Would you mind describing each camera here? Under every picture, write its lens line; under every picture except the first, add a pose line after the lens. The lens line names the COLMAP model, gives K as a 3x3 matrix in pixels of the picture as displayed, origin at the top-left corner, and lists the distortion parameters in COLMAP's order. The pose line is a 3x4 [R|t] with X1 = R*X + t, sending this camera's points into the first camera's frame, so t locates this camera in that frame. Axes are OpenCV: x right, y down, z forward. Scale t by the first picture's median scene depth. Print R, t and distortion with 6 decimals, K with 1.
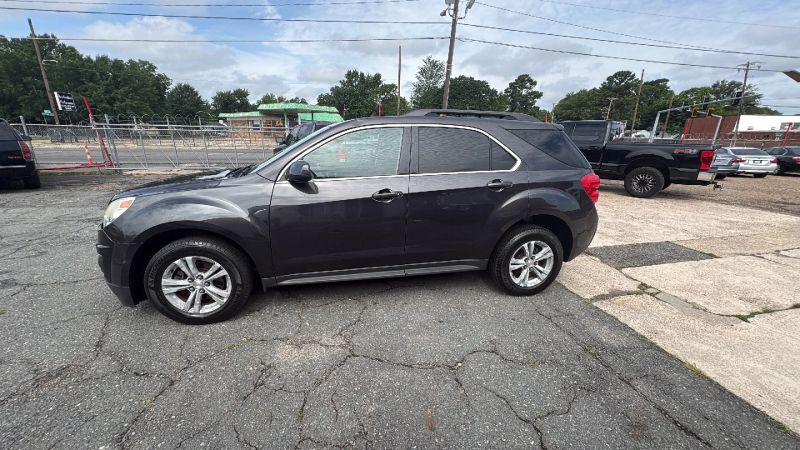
lens RADIAL K [[303.1, 0, 400.3], [0, 303.1, 226.4], [0, 0, 1]] dist [0.001122, -0.000208]
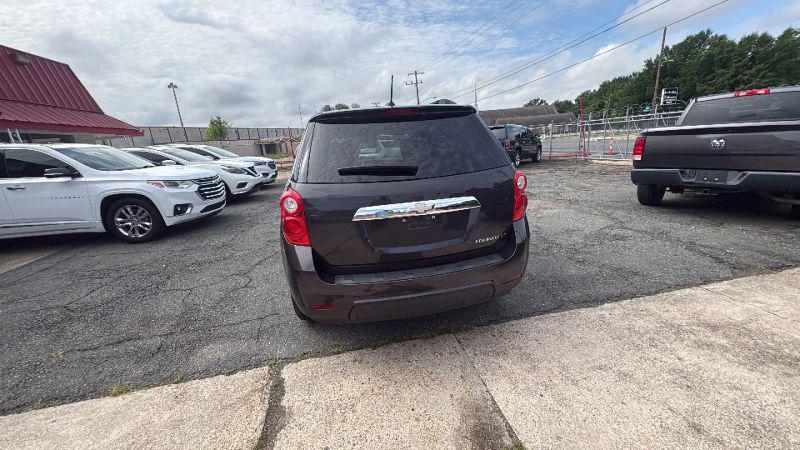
lens RADIAL K [[303.1, 0, 400.3], [0, 303.1, 226.4], [0, 0, 1]] dist [0.001122, -0.000208]
pose [[-0.021979, 0.254028, -0.966947, 0.067546], [-0.220066, 0.942229, 0.252537, -0.016817], [0.975237, 0.218343, 0.035193, 0.066158]]
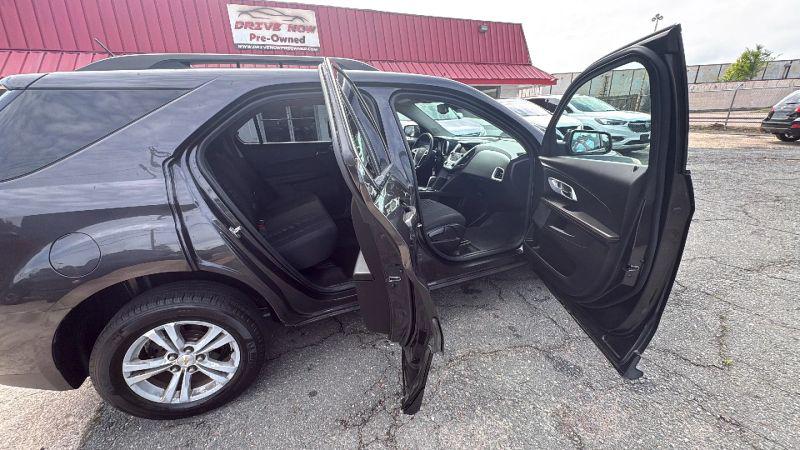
lens RADIAL K [[303.1, 0, 400.3], [0, 303.1, 226.4], [0, 0, 1]] dist [0.001122, -0.000208]
pose [[-0.983988, 0.077636, -0.160437, 0.000562], [-0.034283, 0.800895, 0.597823, -0.029328], [0.174905, 0.593751, -0.785409, 0.102098]]
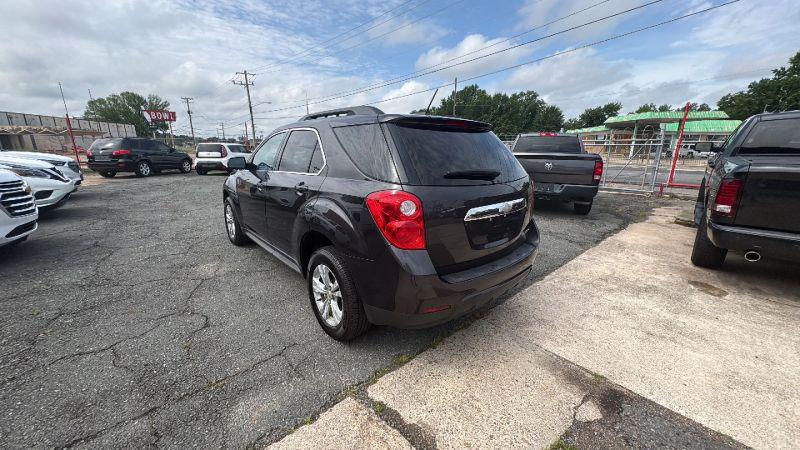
lens RADIAL K [[303.1, 0, 400.3], [0, 303.1, 226.4], [0, 0, 1]] dist [0.001122, -0.000208]
pose [[0.487298, 0.205491, -0.848713, 0.062279], [-0.248532, 0.964359, 0.090793, -0.009002], [0.837121, 0.166689, 0.521001, 0.038696]]
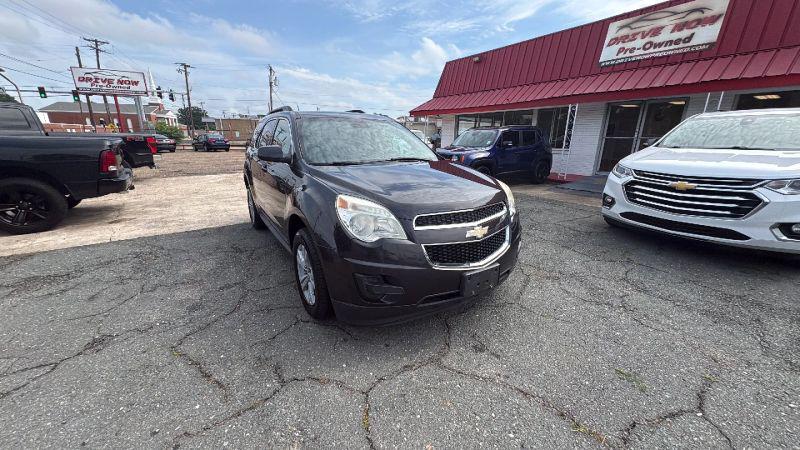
lens RADIAL K [[303.1, 0, 400.3], [0, 303.1, 226.4], [0, 0, 1]] dist [0.001122, -0.000208]
pose [[-0.362916, -0.287435, 0.886382, -0.076913], [0.254196, 0.884619, 0.390940, -0.020484], [-0.896480, 0.367193, -0.247978, 0.070014]]
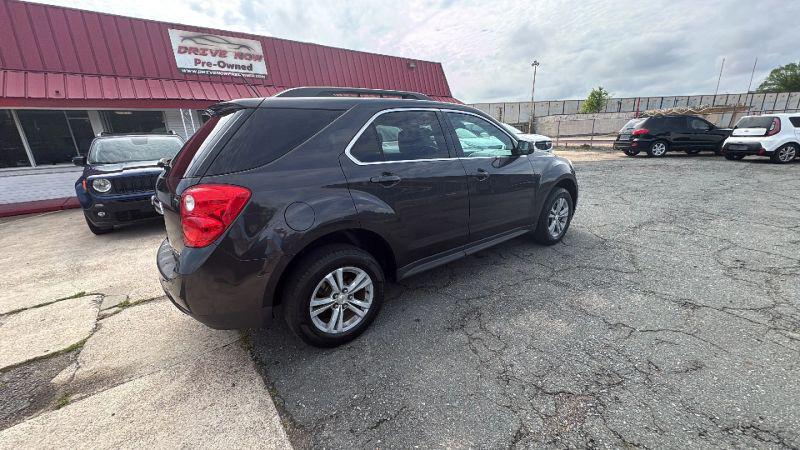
lens RADIAL K [[303.1, 0, 400.3], [0, 303.1, 226.4], [0, 0, 1]] dist [0.001122, -0.000208]
pose [[-0.905542, 0.138274, -0.401091, 0.023880], [-0.099572, 0.849724, 0.517741, -0.030814], [0.412406, 0.508773, -0.755692, 0.111648]]
